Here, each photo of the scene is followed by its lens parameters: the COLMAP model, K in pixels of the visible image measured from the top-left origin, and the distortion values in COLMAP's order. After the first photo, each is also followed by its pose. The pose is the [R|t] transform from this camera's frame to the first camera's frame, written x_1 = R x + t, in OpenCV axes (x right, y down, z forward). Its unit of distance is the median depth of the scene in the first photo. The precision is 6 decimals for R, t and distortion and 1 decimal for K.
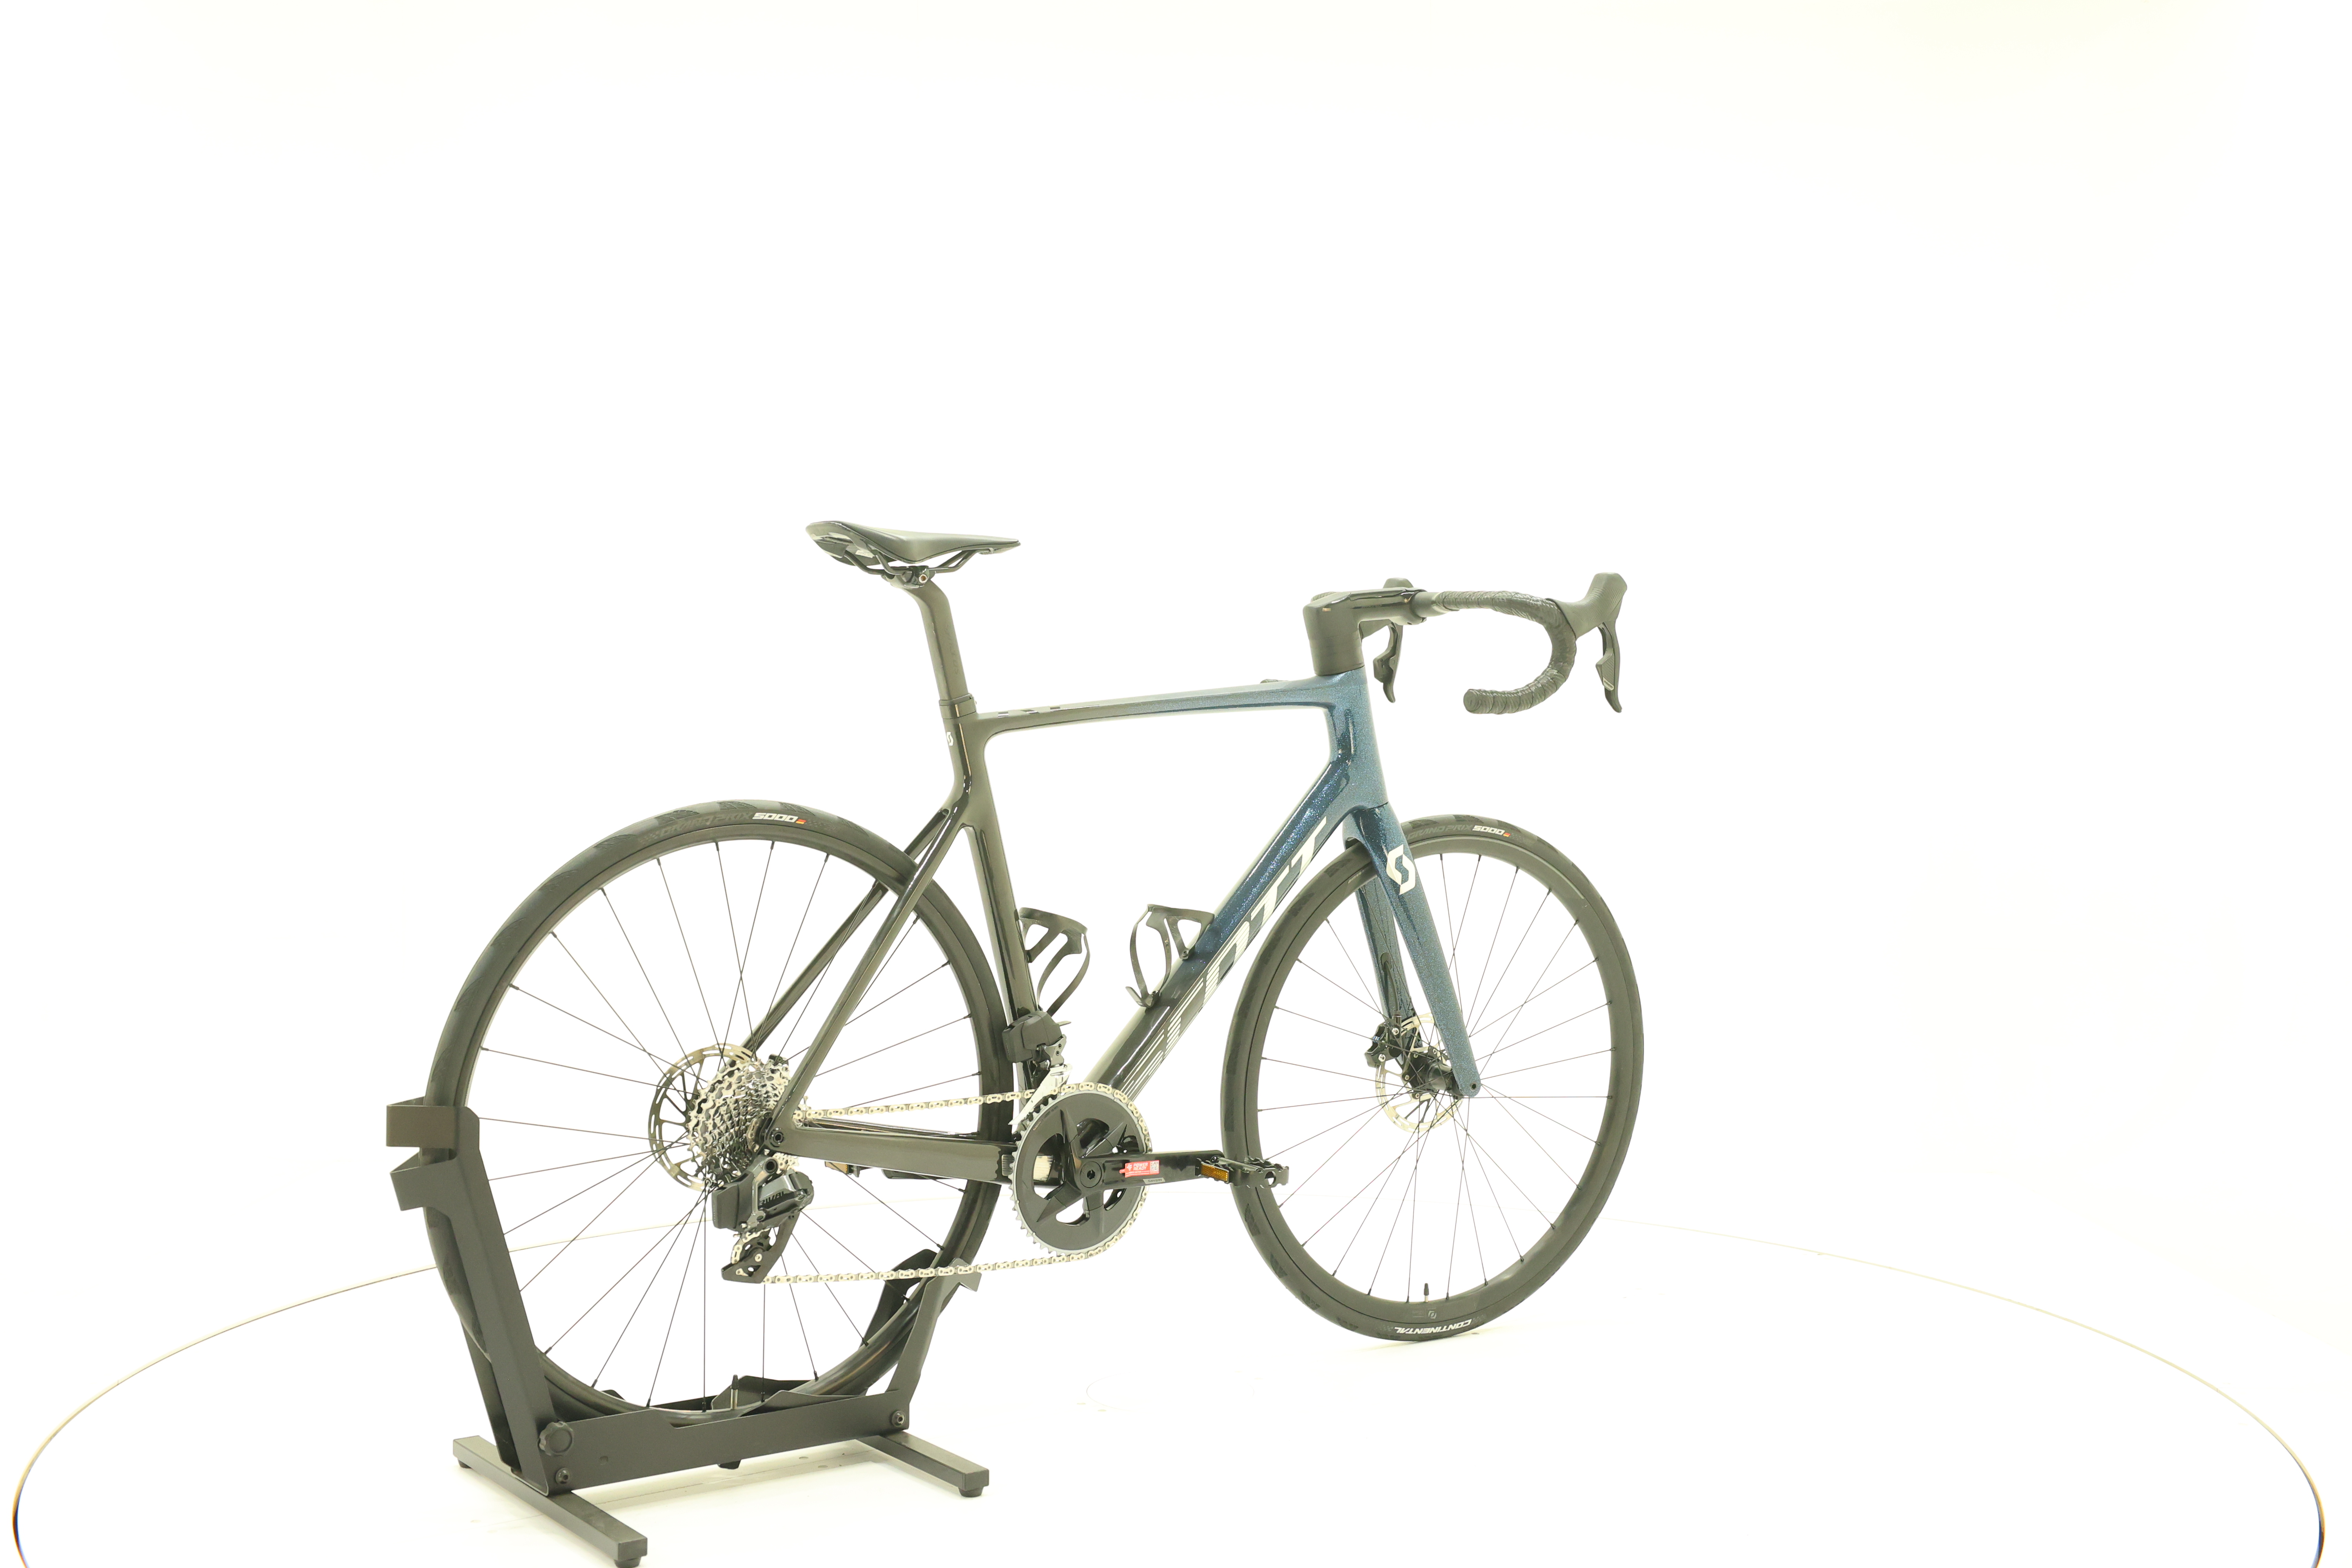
lens RADIAL K [[2480.5, 0, 1174.0], [0, 2480.5, 771.1], [0, 0, 1]] dist [-0.041015, 0.000000]
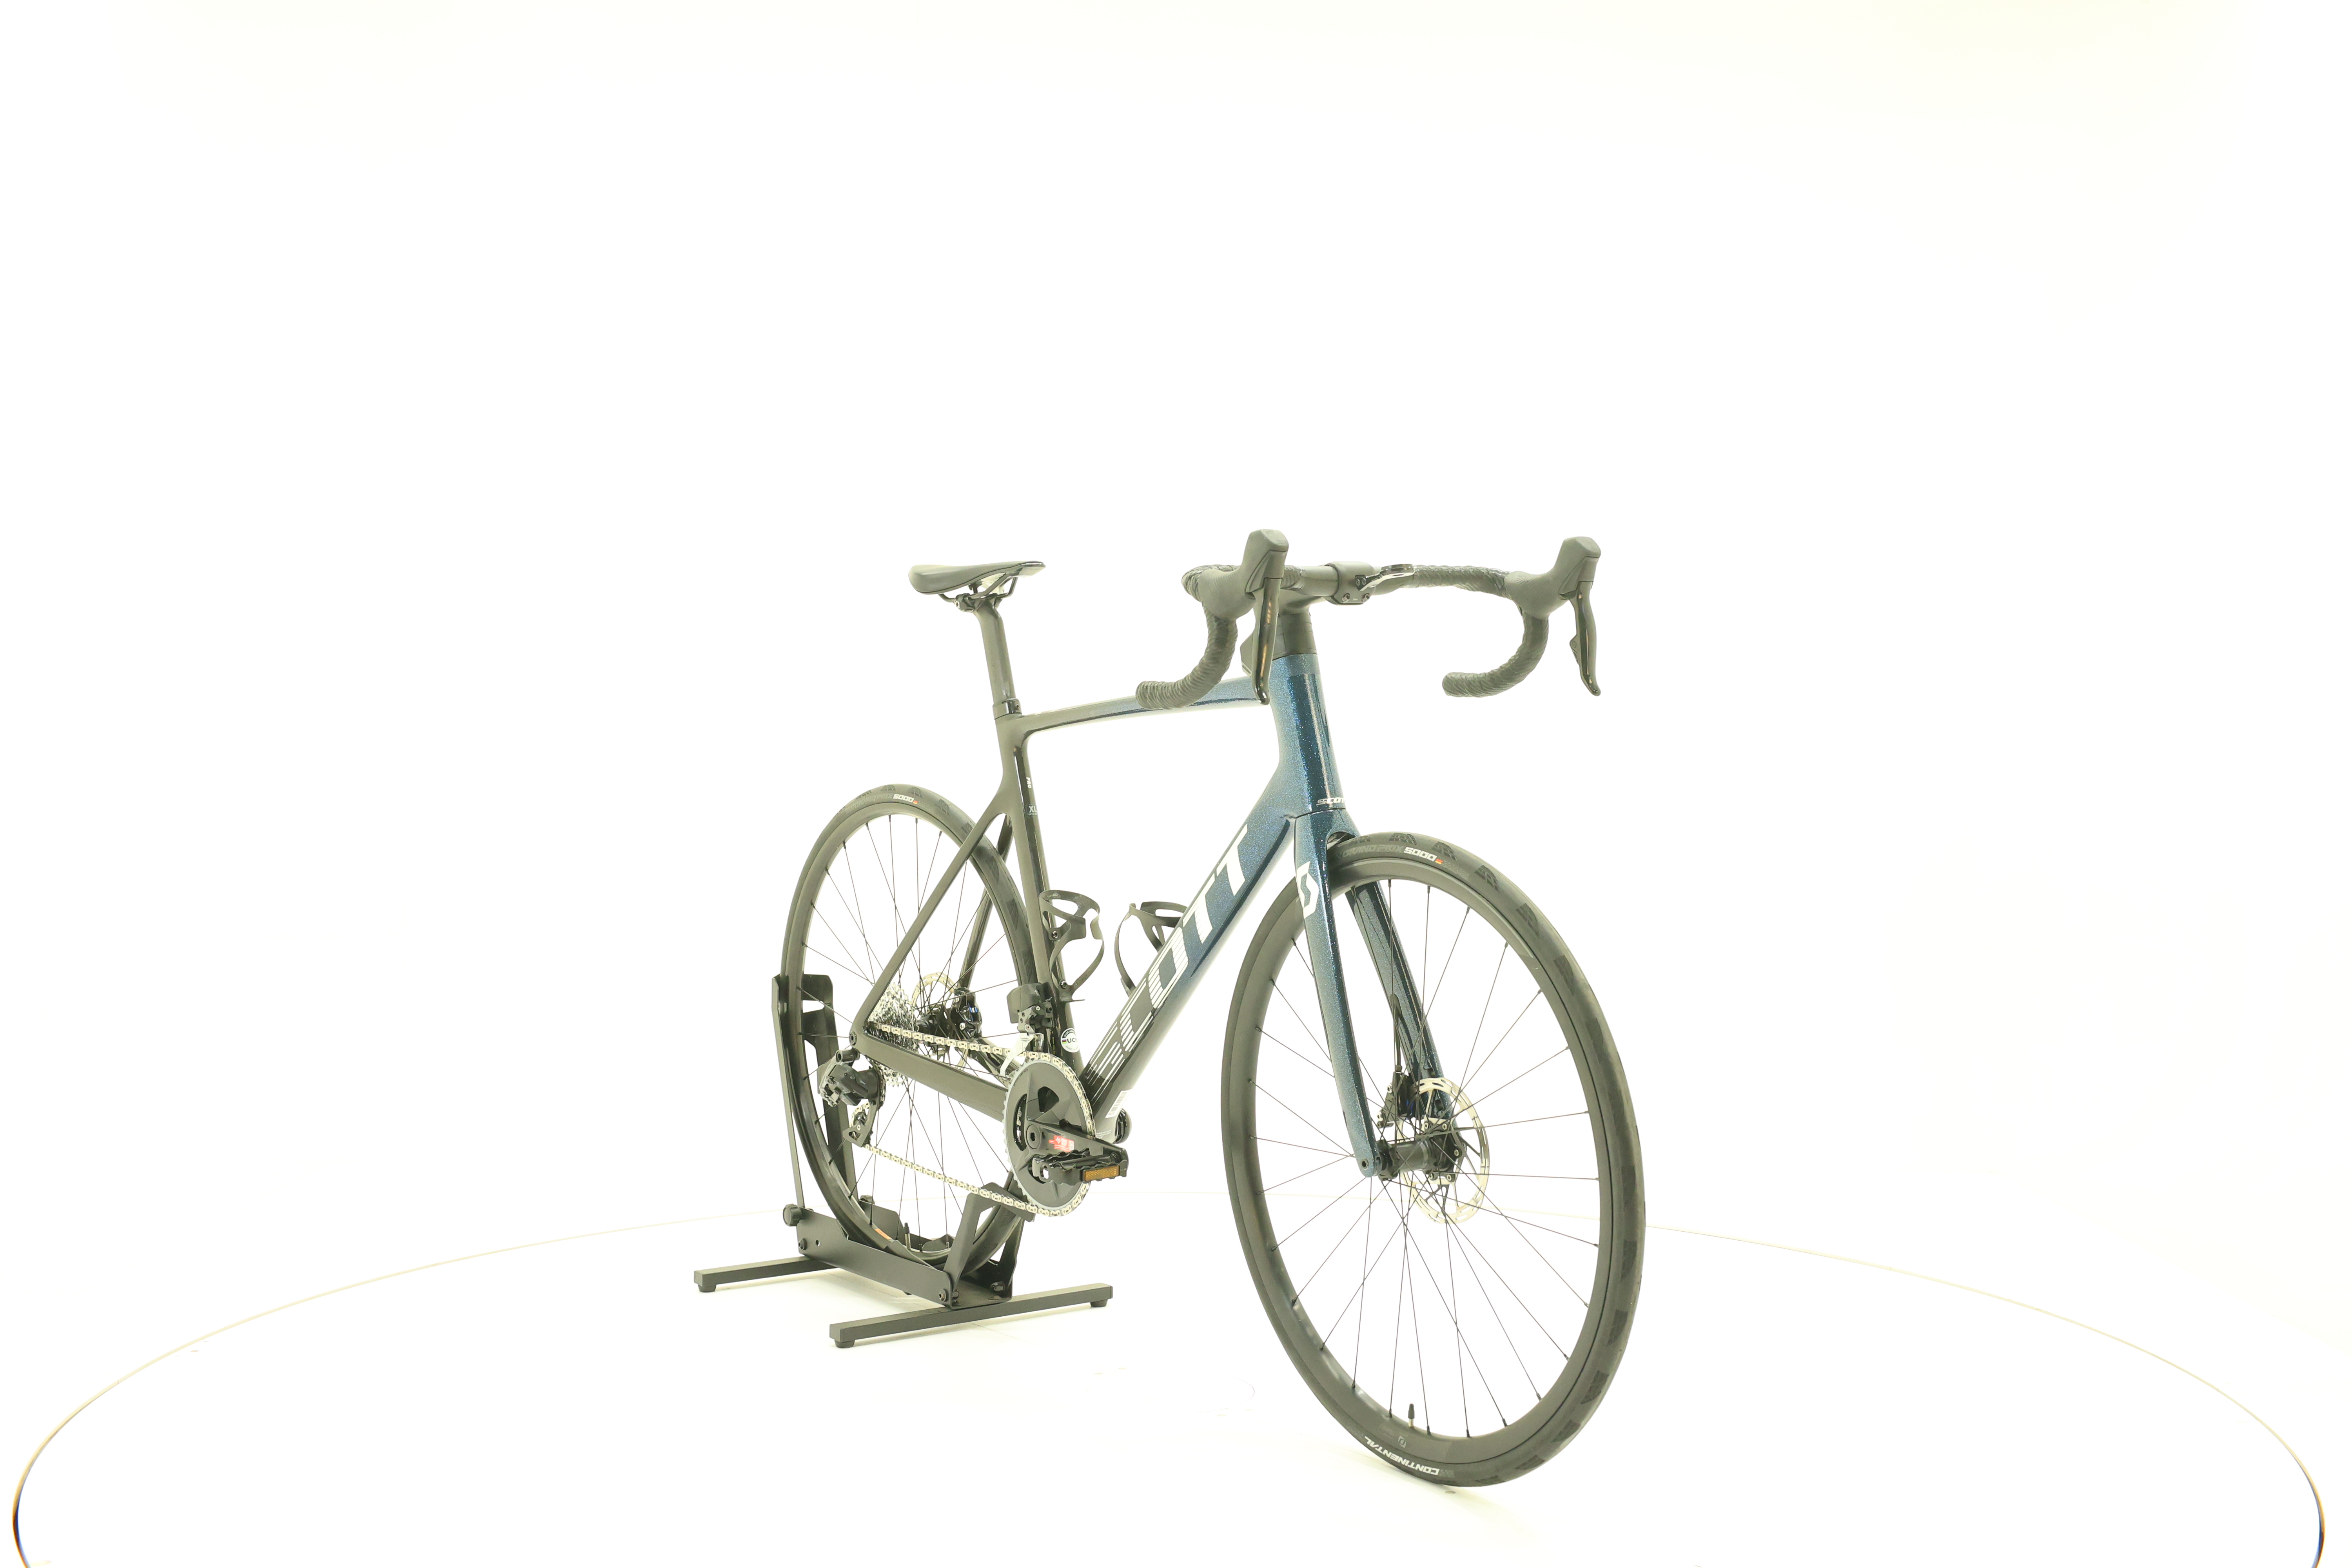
lens RADIAL K [[2480.5, 0, 1184.5], [0, 2480.5, 791.5], [0, 0, 1]] dist [-0.041015, 0.000000]
pose [[0.013397, 0.017514, -0.999757, 1.057819], [-0.020916, 0.999633, 0.017231, -0.009486], [0.999691, 0.020680, 0.013758, 1.050554]]
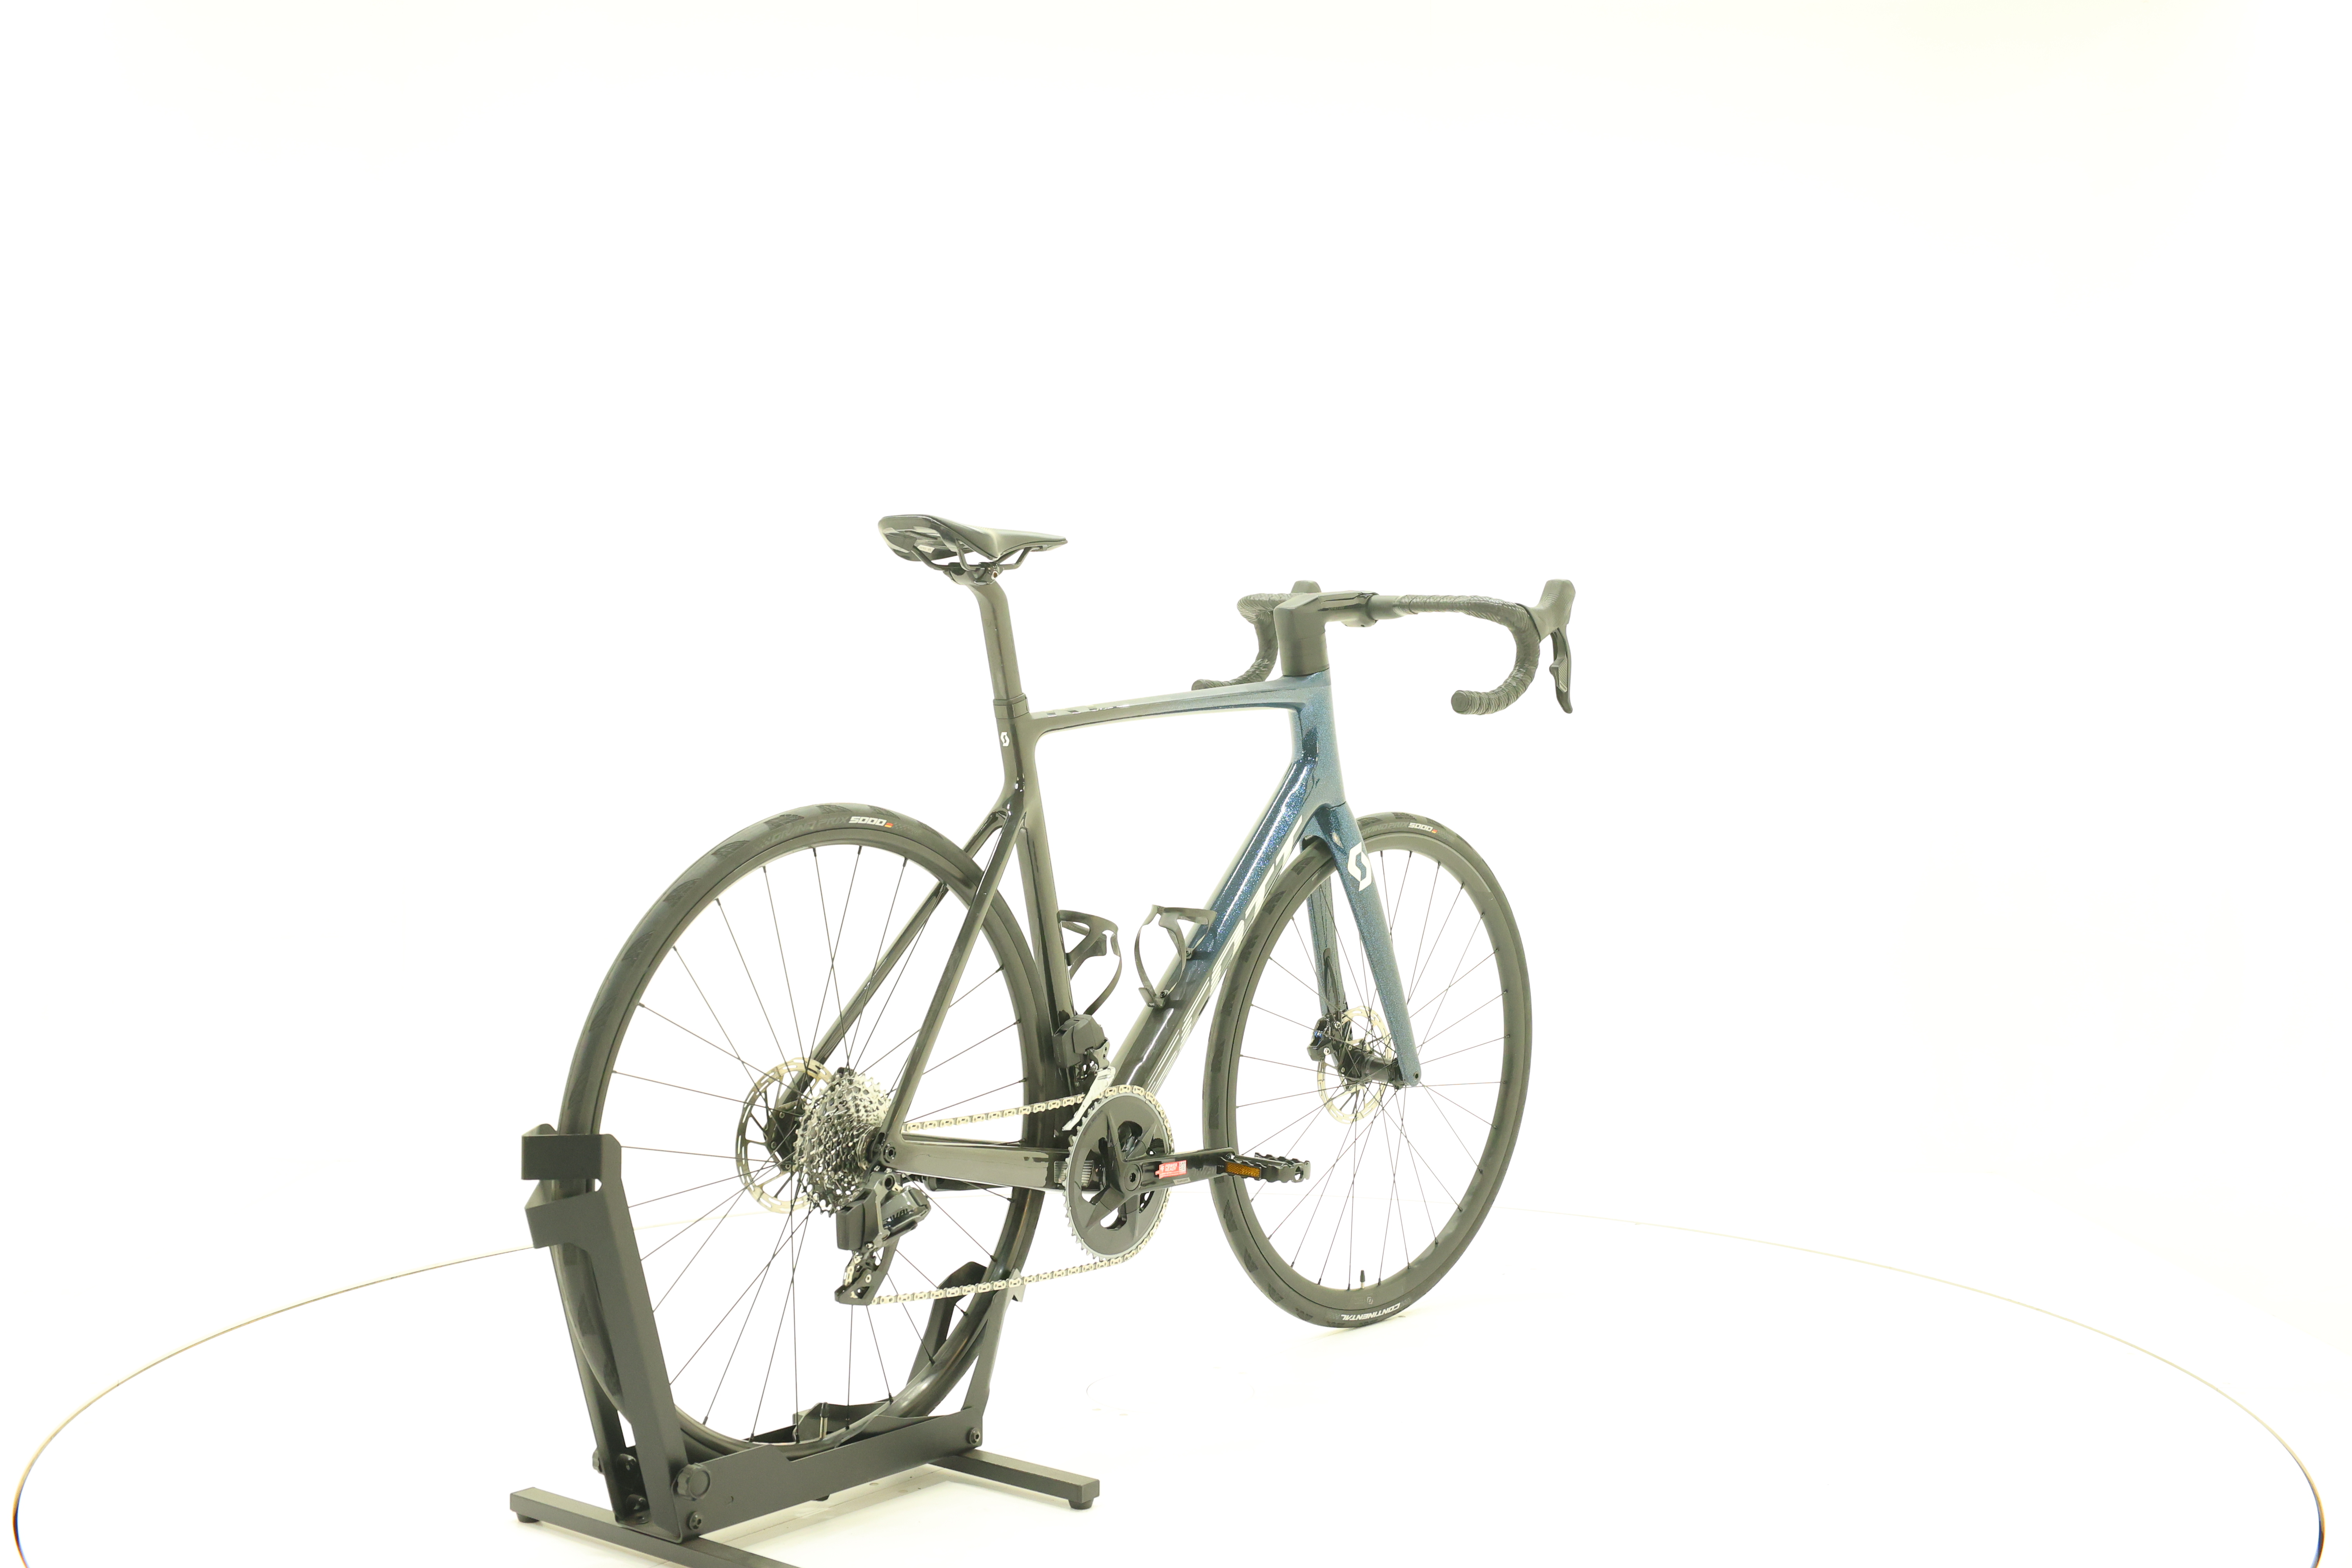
lens RADIAL K [[2480.5, 0, 1170.4], [0, 2480.5, 770.5], [0, 0, 1]] dist [-0.041015, 0.000000]
pose [[0.966208, -0.003555, 0.257739, -0.274952], [0.003159, 0.999993, 0.001949, -0.002303], [-0.257744, -0.001069, 0.966213, 0.036056]]
